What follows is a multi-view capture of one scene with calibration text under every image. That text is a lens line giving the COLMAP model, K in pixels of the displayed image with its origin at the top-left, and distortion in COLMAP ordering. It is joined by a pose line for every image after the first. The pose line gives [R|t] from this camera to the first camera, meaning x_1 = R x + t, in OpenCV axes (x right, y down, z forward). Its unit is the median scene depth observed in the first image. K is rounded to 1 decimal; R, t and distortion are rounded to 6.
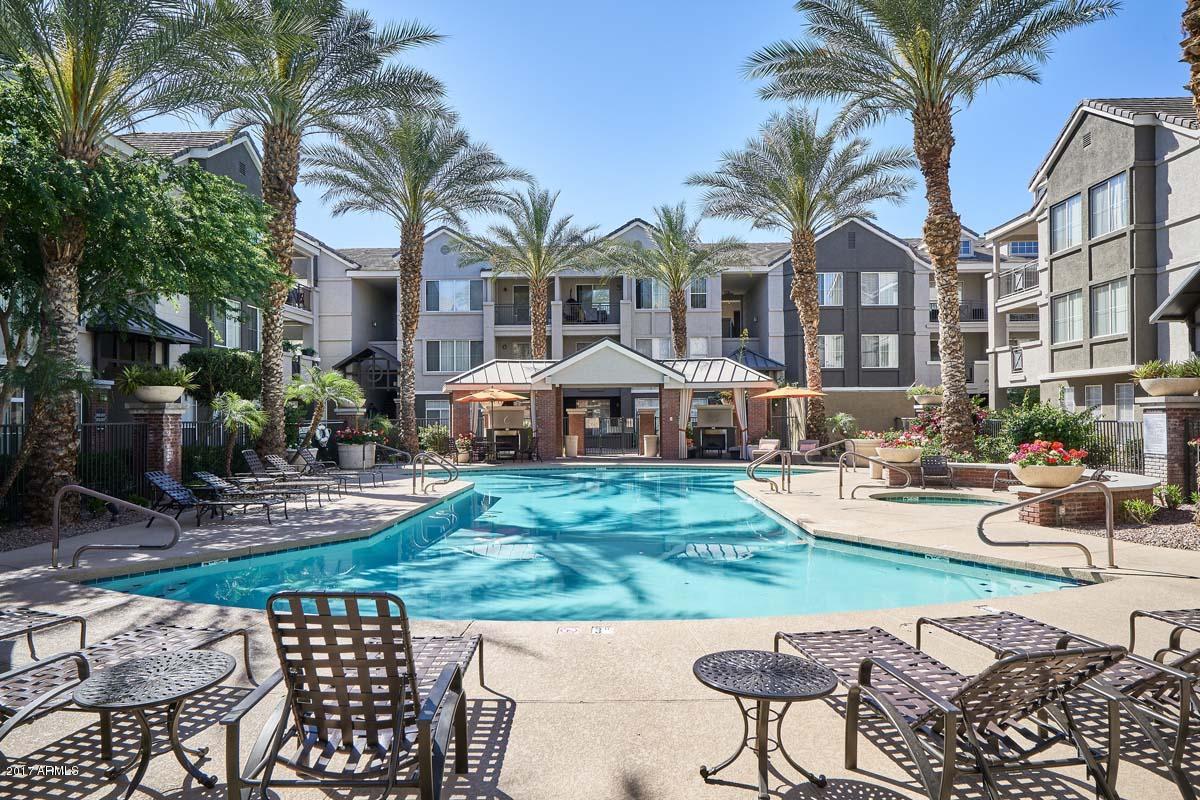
lens RADIAL K [[767.2, 0, 593.9], [0, 767.2, 408.2], [0, 0, 1]] dist [0.008618, 0.002331]
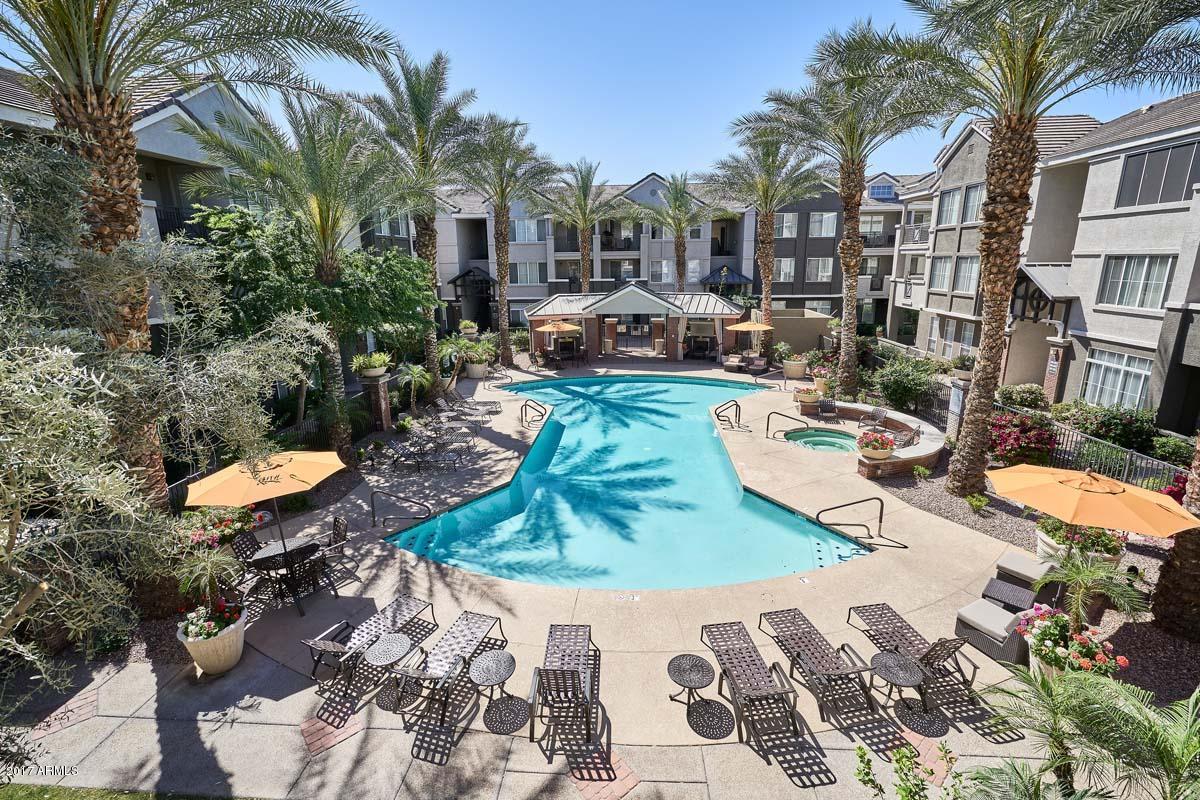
lens RADIAL K [[545.6, 0, 597.2], [0, 545.6, 391.5], [0, 0, 1]] dist [-0.000508, 0.000601]
pose [[0.999190, 0.001465, -0.040220, -0.007539], [0.008559, 0.968748, 0.247901, -0.148604], [0.039326, -0.248045, 0.967950, -0.097196]]
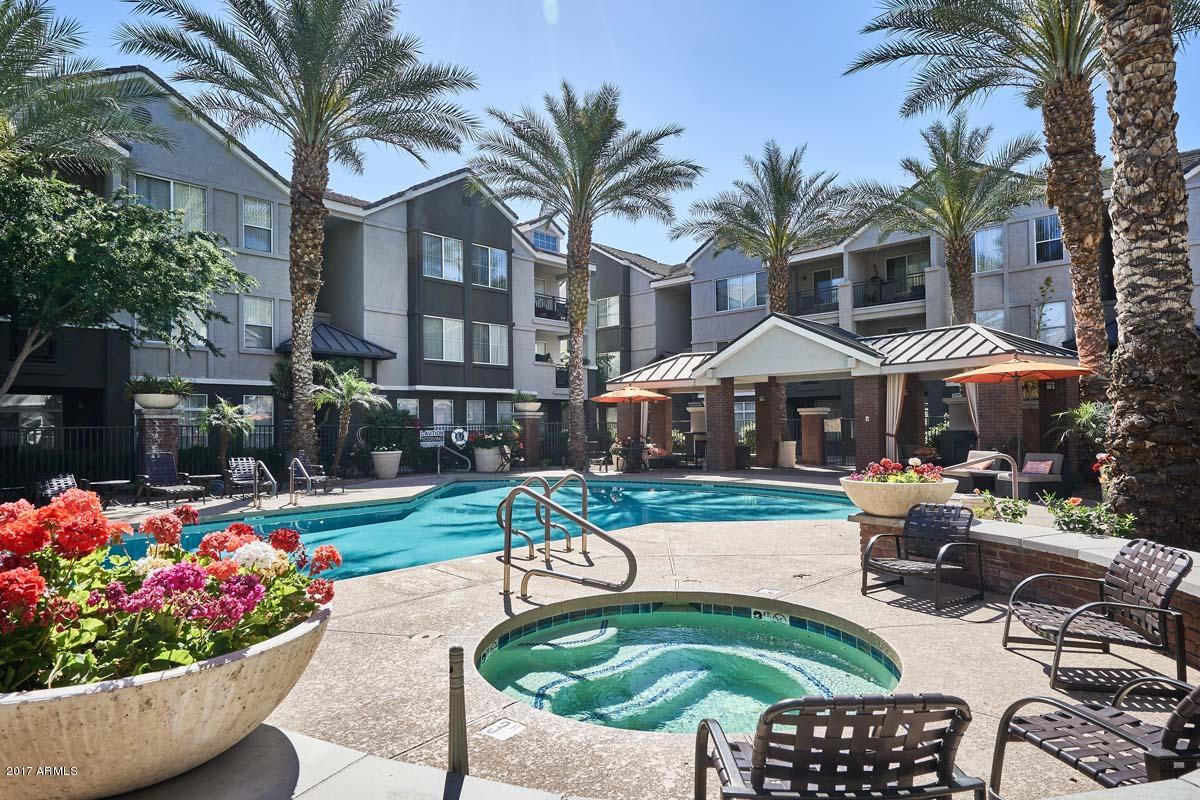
lens RADIAL K [[658.4, 0, 600.1], [0, 658.4, 412.7], [0, 0, 1]] dist [0.000063, 0.000718]
pose [[0.753028, -0.018489, -0.657729, 0.305847], [0.016267, 0.999823, -0.009481, 0.010134], [0.657787, -0.003560, 0.753195, 0.380598]]
